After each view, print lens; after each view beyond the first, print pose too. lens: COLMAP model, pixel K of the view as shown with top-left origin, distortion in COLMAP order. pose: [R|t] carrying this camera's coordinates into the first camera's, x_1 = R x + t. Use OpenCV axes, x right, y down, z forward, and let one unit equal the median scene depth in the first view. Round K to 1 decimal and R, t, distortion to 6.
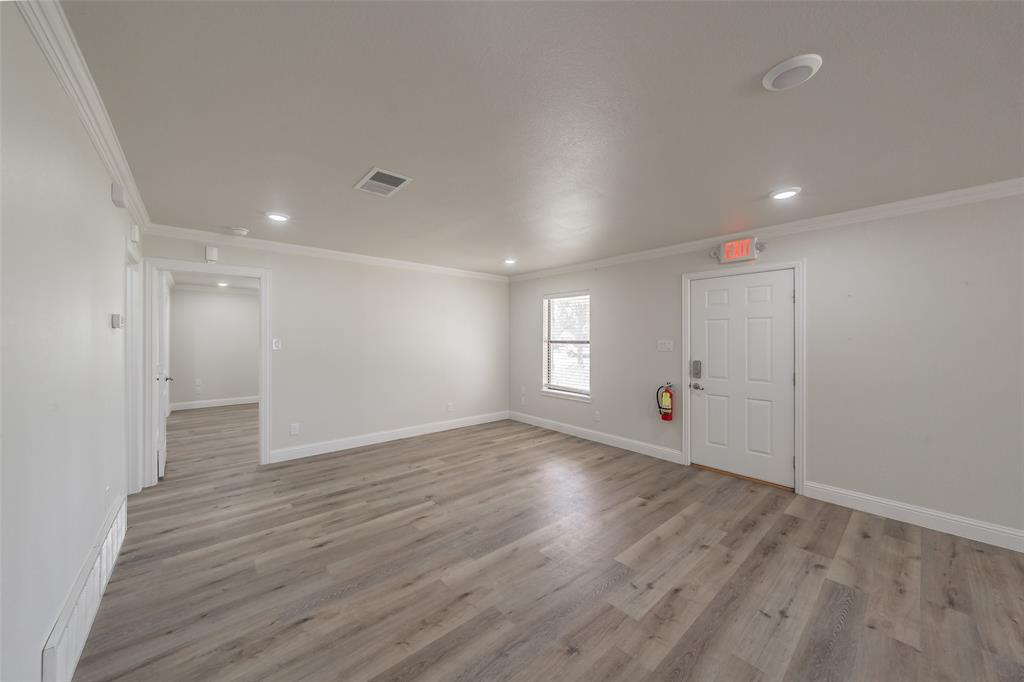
lens RADIAL K [[359.0, 0, 518.6], [0, 359.0, 340.4], [0, 0, 1]] dist [0.001919, 0.000865]
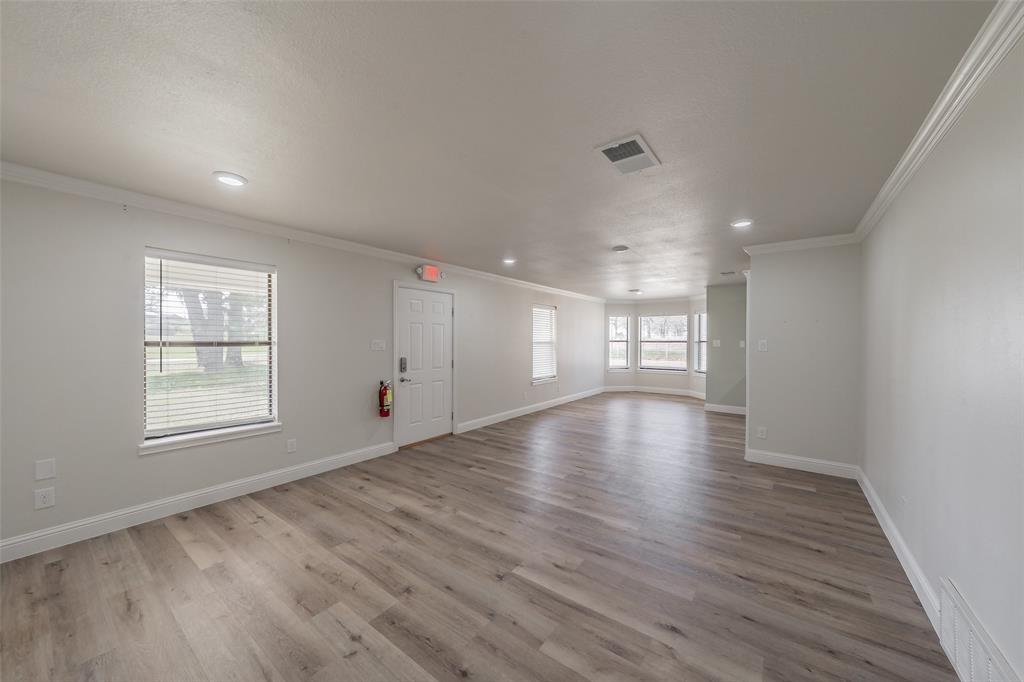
lens RADIAL K [[359.0, 0, 515.2], [0, 359.0, 341.1], [0, 0, 1]] dist [0.001919, 0.000865]
pose [[-0.194374, -0.007452, 0.980899, -0.778380], [0.001581, 0.999967, 0.007910, -0.005356], [-0.980926, 0.003089, -0.194356, 0.949046]]
